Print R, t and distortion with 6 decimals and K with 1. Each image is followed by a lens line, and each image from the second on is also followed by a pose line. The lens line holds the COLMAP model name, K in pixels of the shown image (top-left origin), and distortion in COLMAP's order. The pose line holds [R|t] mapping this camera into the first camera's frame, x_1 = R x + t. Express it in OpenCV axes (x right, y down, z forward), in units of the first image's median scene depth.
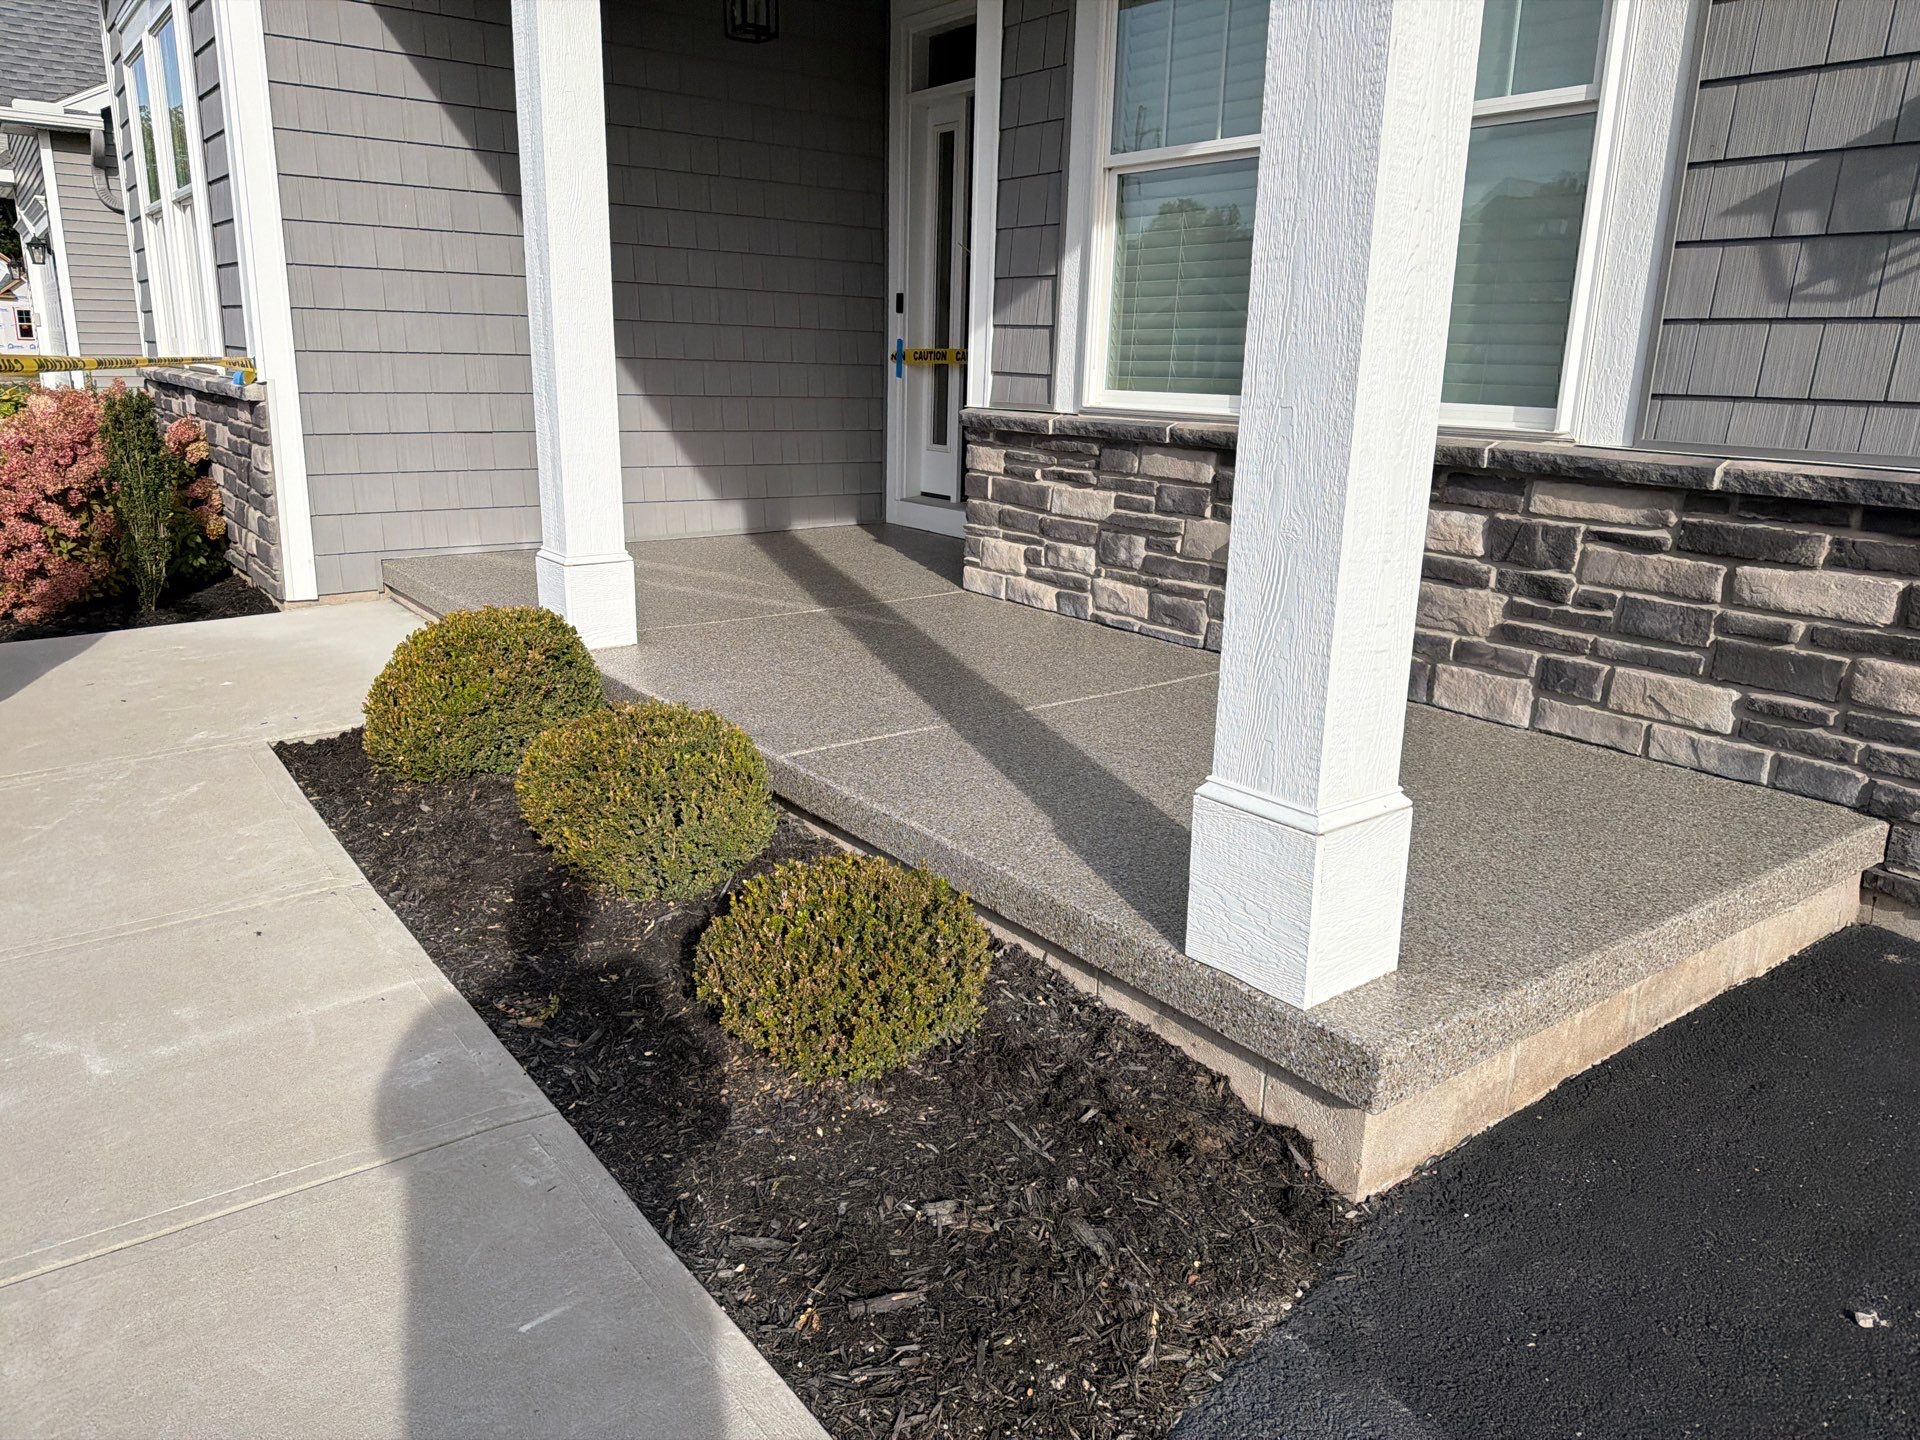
lens RADIAL K [[1332.0, 0, 945.4], [0, 1332.0, 728.8], [0, 0, 1]] dist [0.059796, -0.068222]
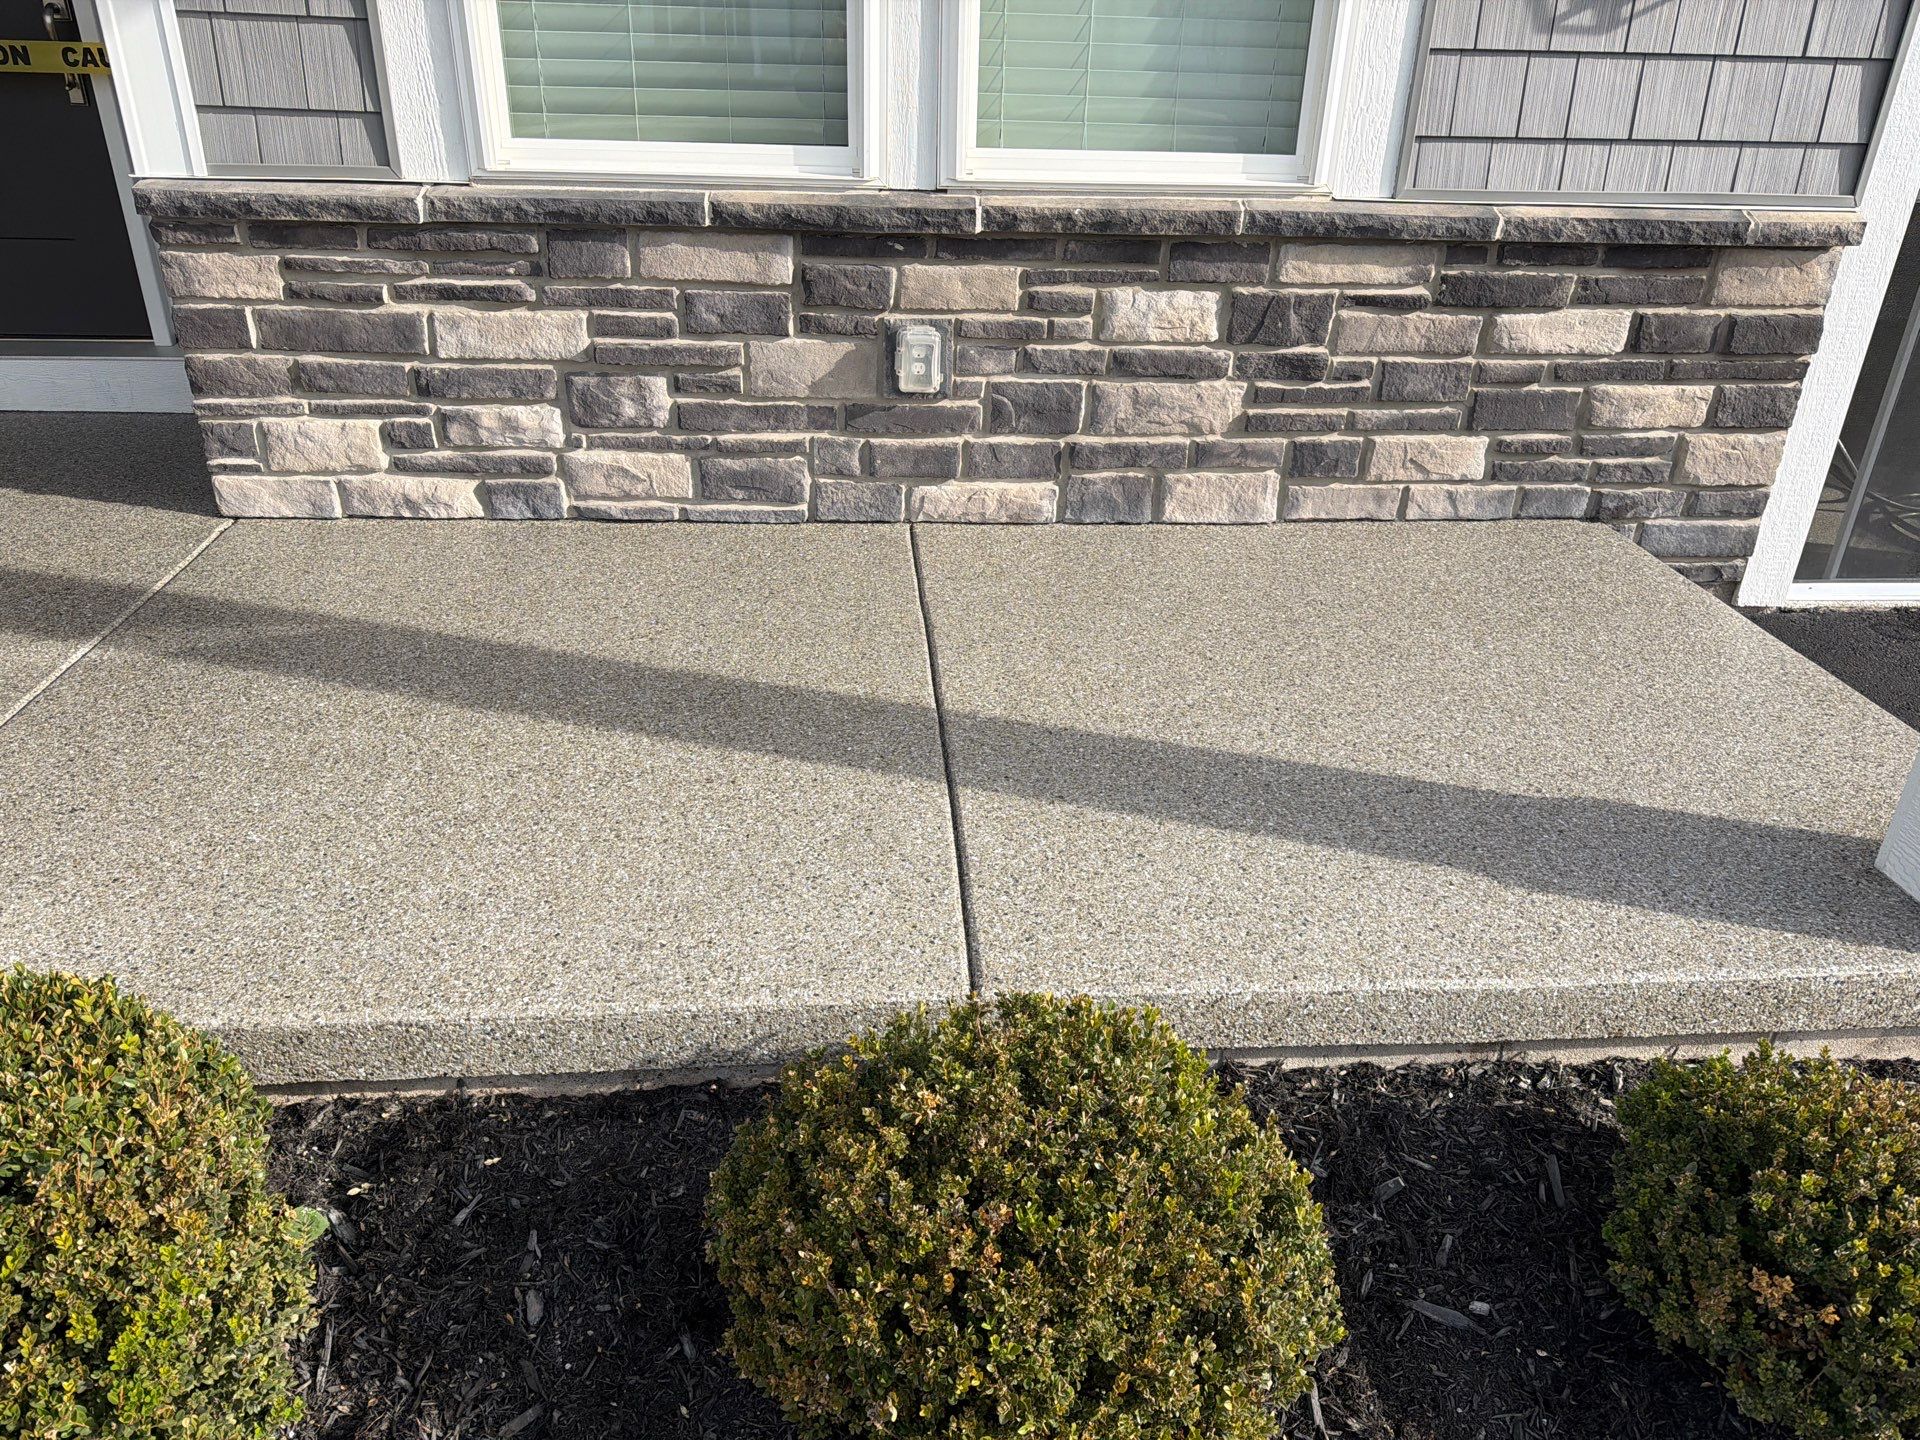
lens RADIAL K [[1332.0, 0, 960.5], [0, 1332.0, 718.8], [0, 0, 1]] dist [0.059796, -0.068222]
pose [[0.527024, -0.393366, 0.753332, -0.347808], [0.214165, 0.919294, 0.330198, -0.181519], [-0.822423, -0.012685, 0.568735, 0.522733]]
